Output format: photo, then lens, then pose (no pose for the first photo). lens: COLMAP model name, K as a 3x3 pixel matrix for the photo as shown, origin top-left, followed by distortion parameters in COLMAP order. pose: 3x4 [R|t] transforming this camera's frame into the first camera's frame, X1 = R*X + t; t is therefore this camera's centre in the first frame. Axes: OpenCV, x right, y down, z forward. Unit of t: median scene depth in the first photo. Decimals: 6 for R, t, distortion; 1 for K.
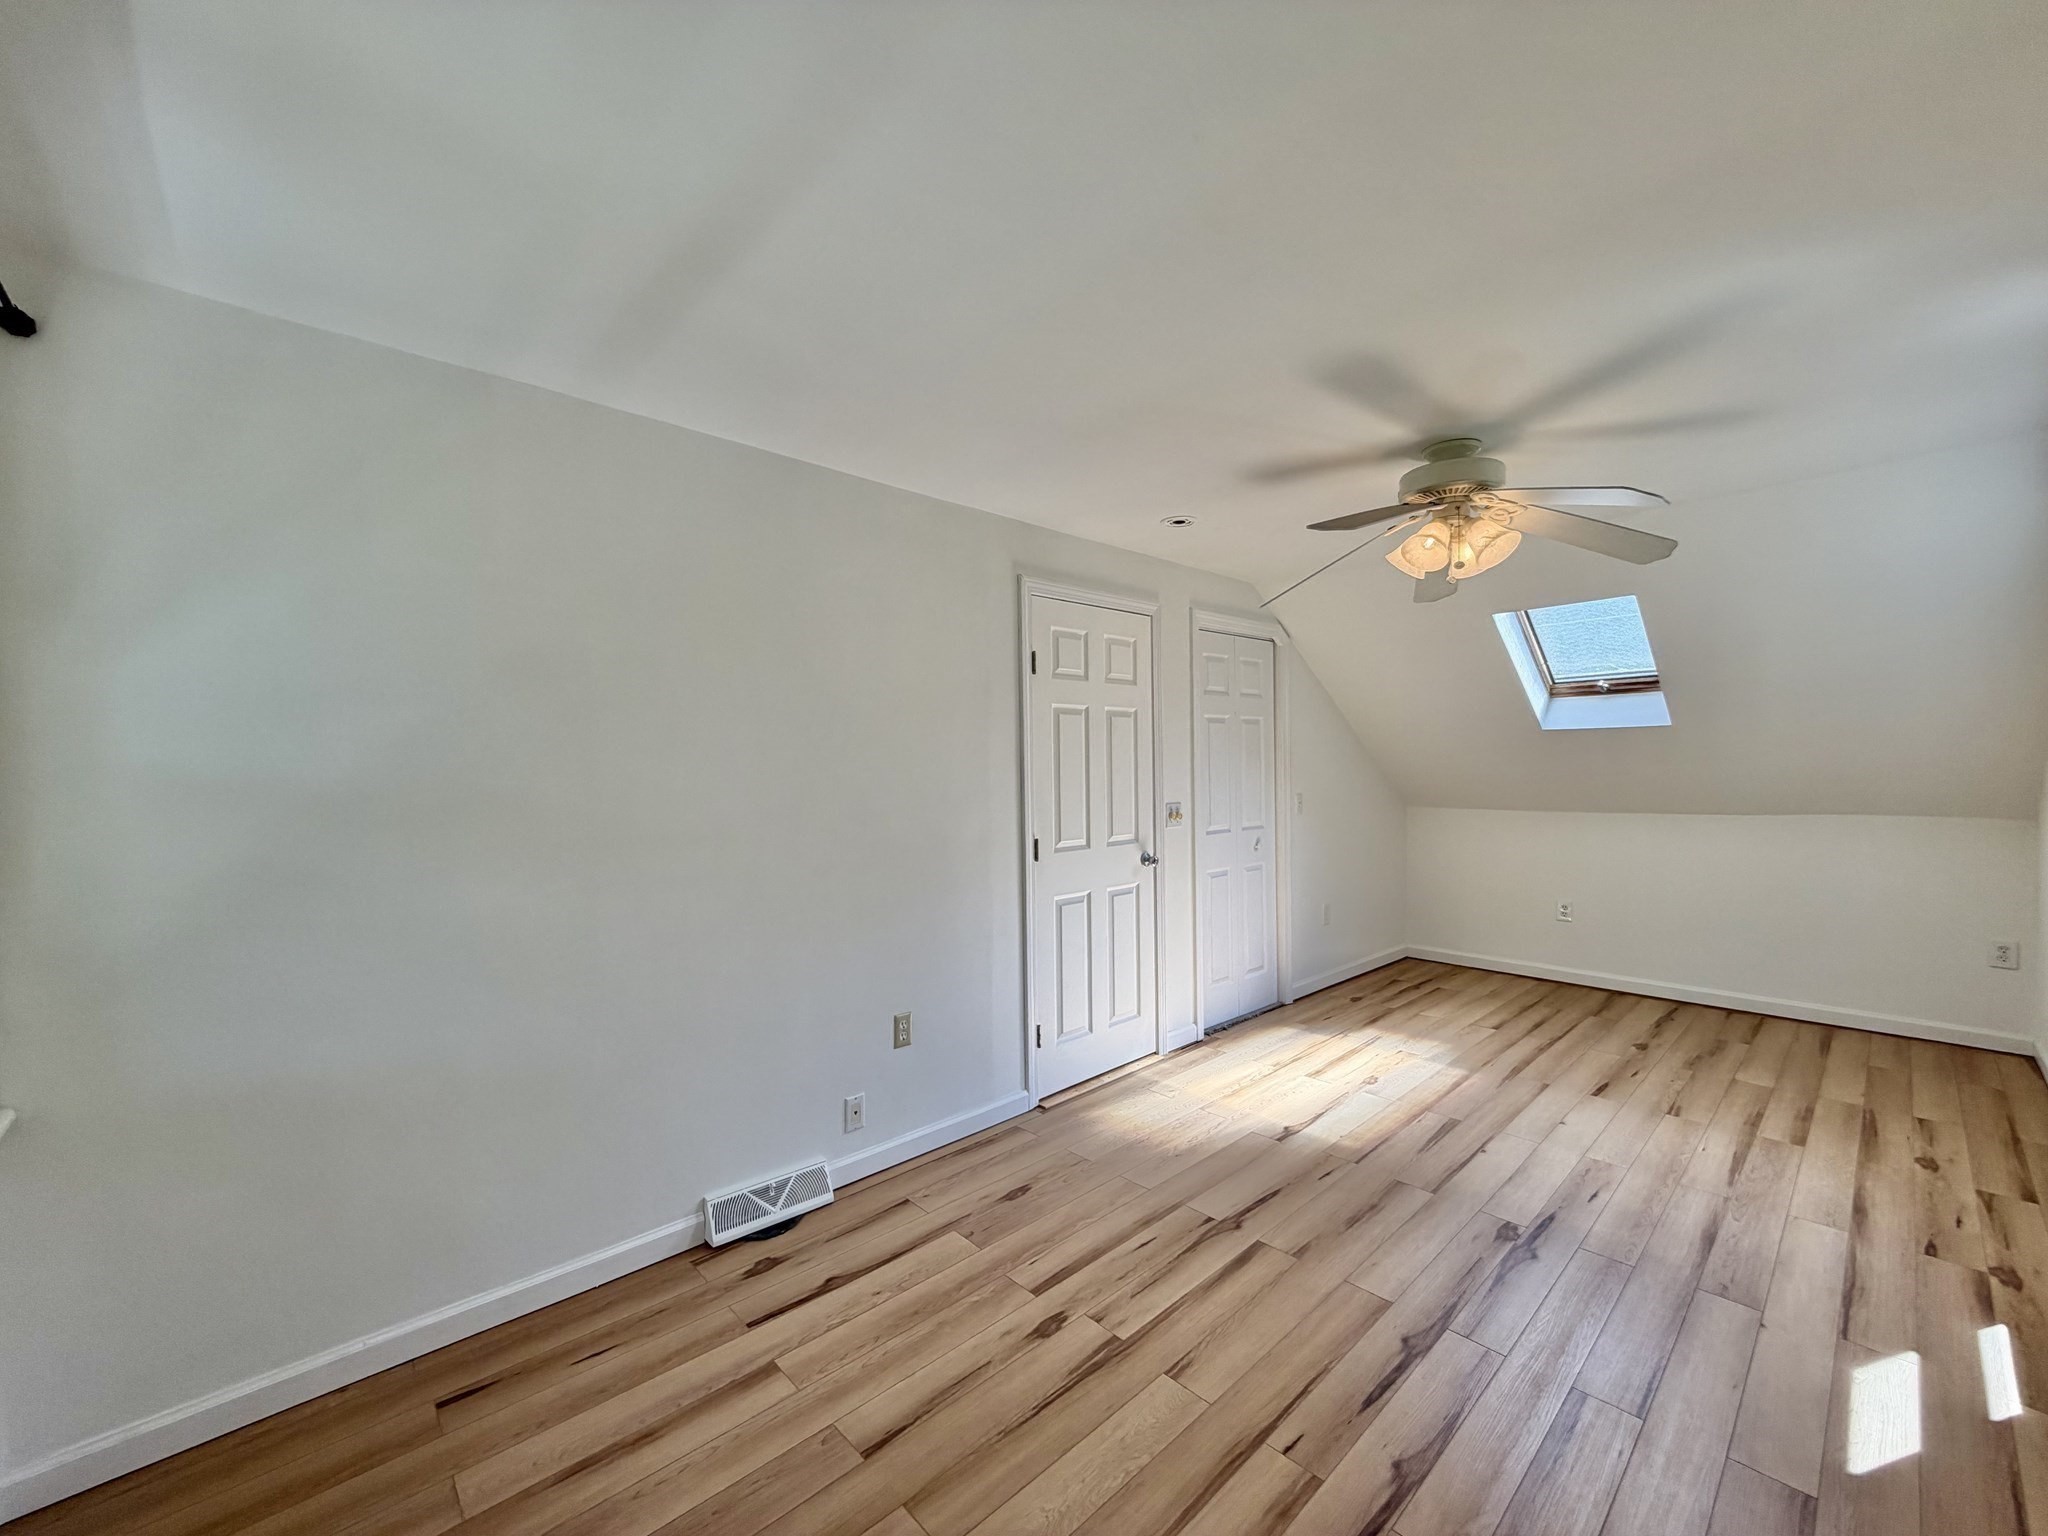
lens RADIAL K [[813.6, 0, 1018.0], [0, 813.6, 769.2], [0, 0, 1]] dist [-0.001737, 0.000620]
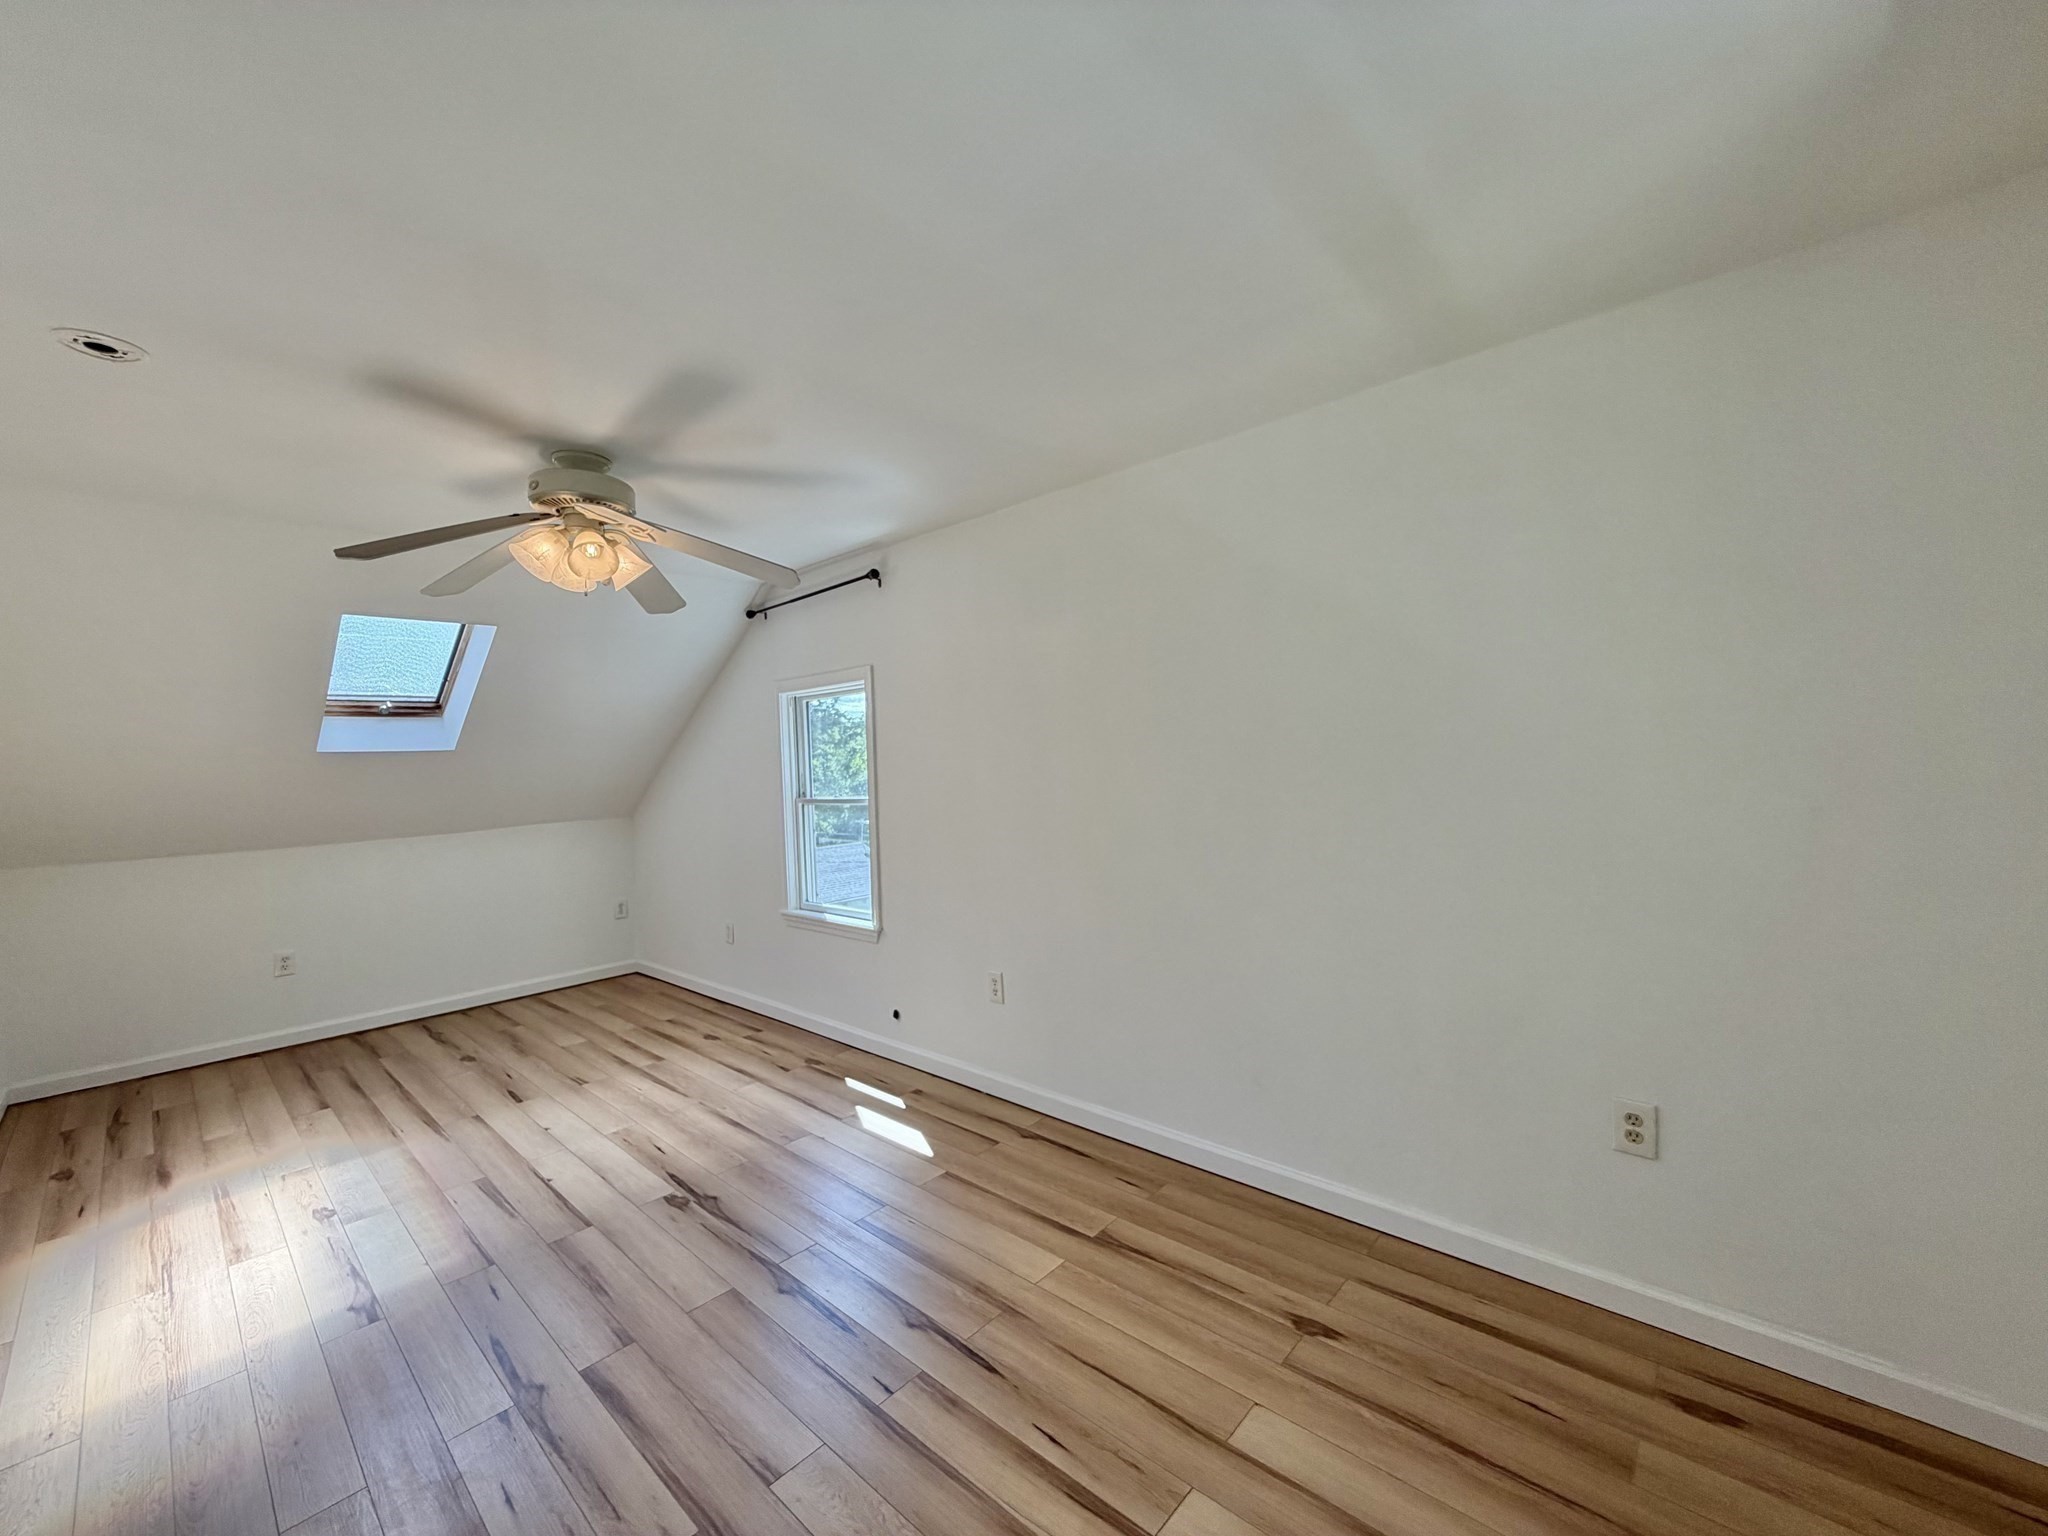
lens RADIAL K [[815.4, 0, 1022.3], [0, 815.4, 772.0], [0, 0, 1]] dist [-0.003089, -0.000085]
pose [[-0.088629, 0.001253, 0.996064, -0.447805], [0.043910, 0.999032, 0.002650, 0.005790], [-0.995096, 0.043972, -0.088598, 0.507094]]
